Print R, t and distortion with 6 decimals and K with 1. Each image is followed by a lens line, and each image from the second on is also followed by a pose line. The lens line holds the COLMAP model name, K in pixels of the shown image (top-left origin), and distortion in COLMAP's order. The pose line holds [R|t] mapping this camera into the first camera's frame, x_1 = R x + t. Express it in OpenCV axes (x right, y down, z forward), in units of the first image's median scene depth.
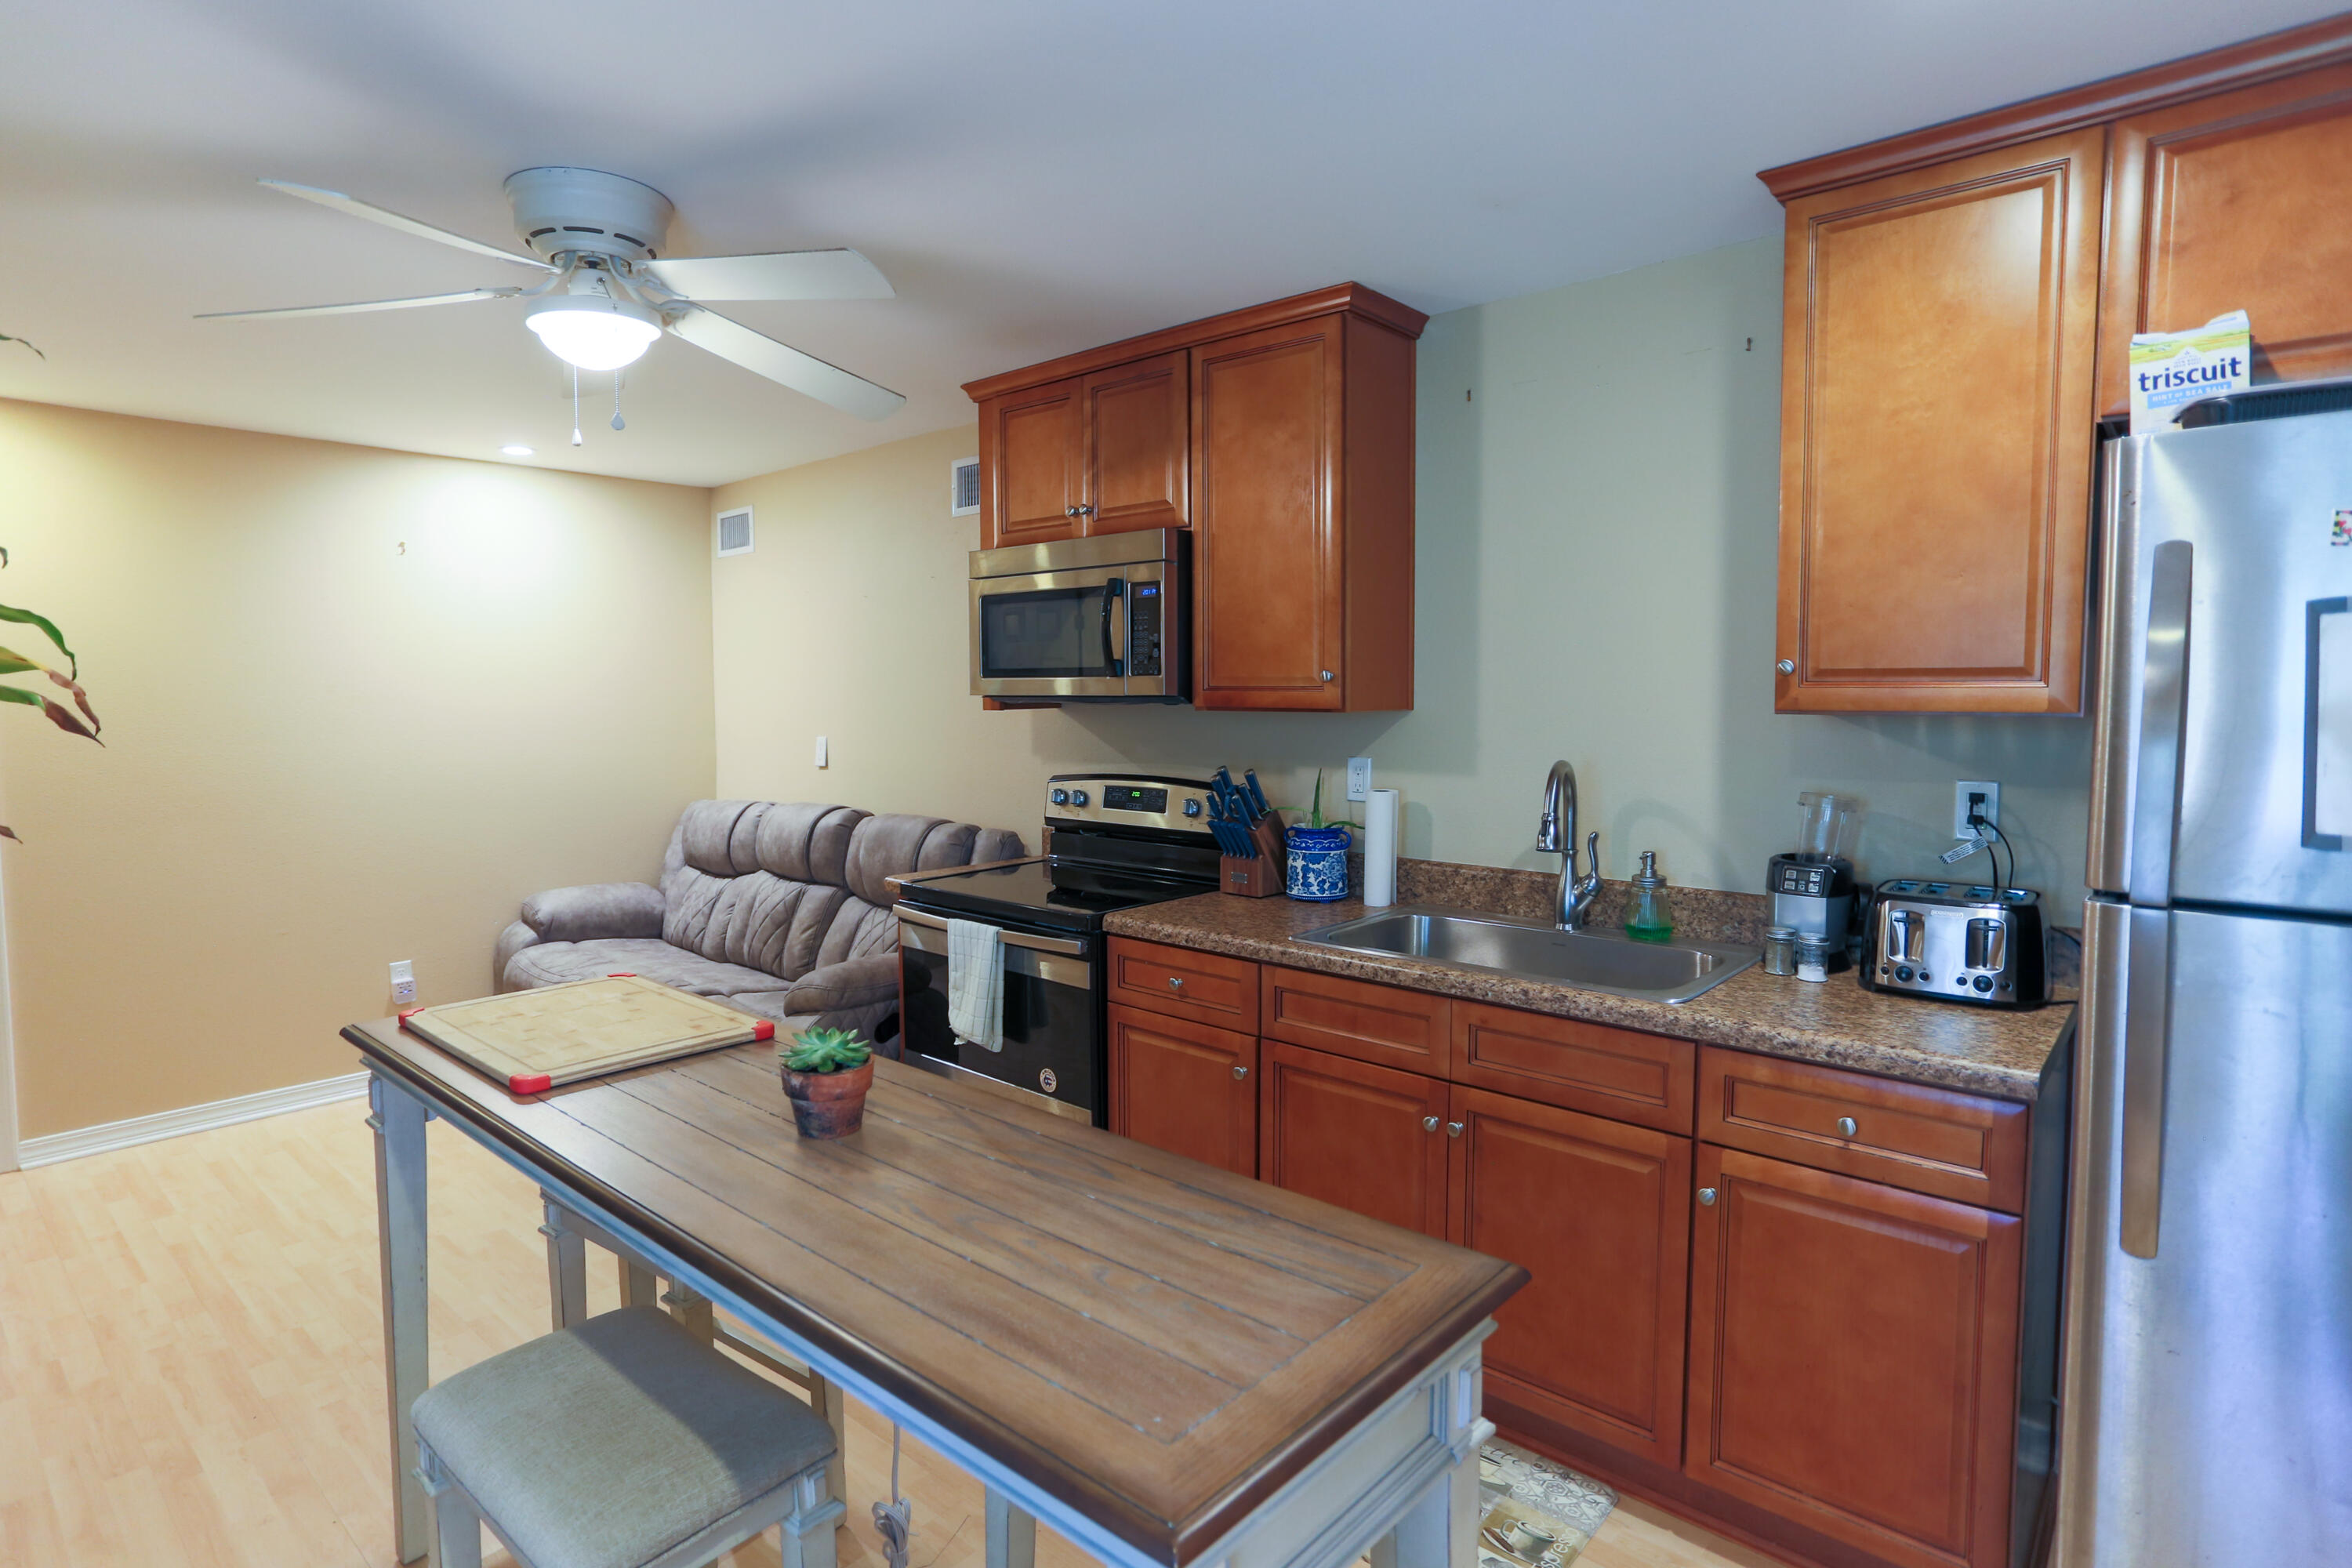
lens RADIAL K [[1209.0, 0, 1175.6], [0, 1209.0, 759.2], [0, 0, 1]] dist [-0.050901, 0.034232]
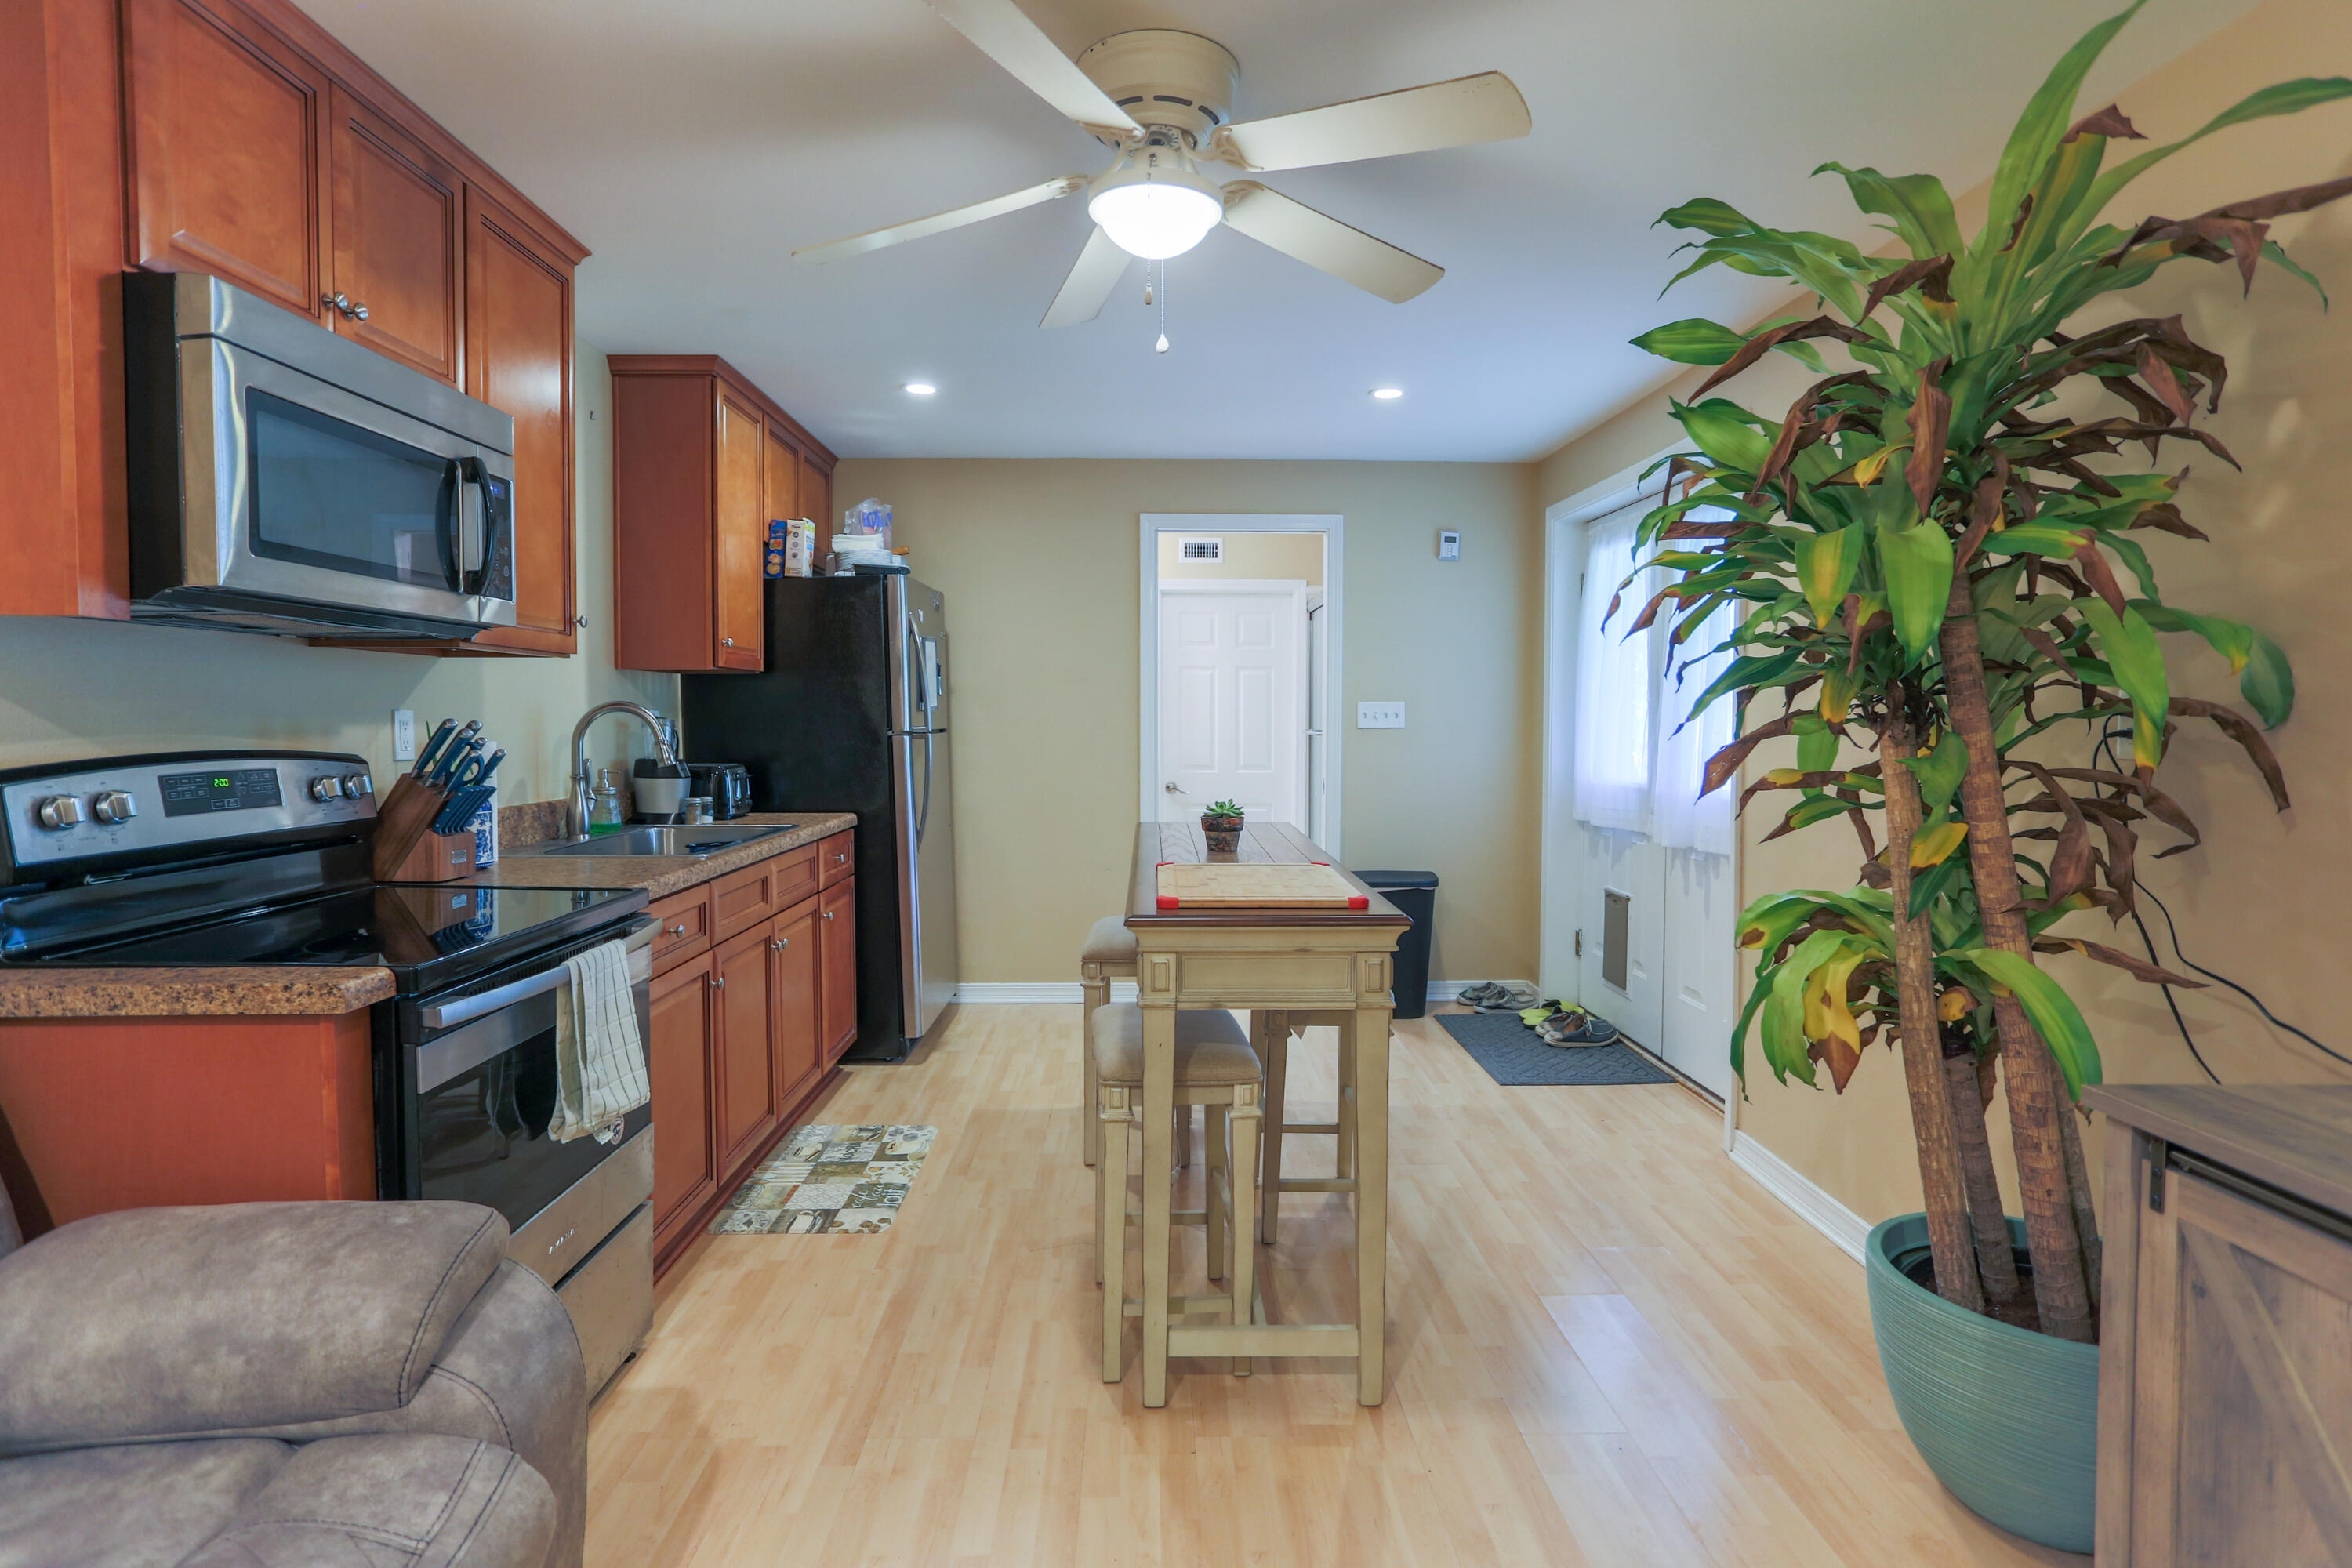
lens RADIAL K [[1209.0, 0, 1175.6], [0, 1209.0, 759.2], [0, 0, 1]] dist [-0.050901, 0.034232]
pose [[-0.677960, -0.020498, 0.734813, -0.819277], [0.048699, 0.996163, 0.072720, -0.001677], [-0.733484, 0.085086, -0.674360, 1.129521]]
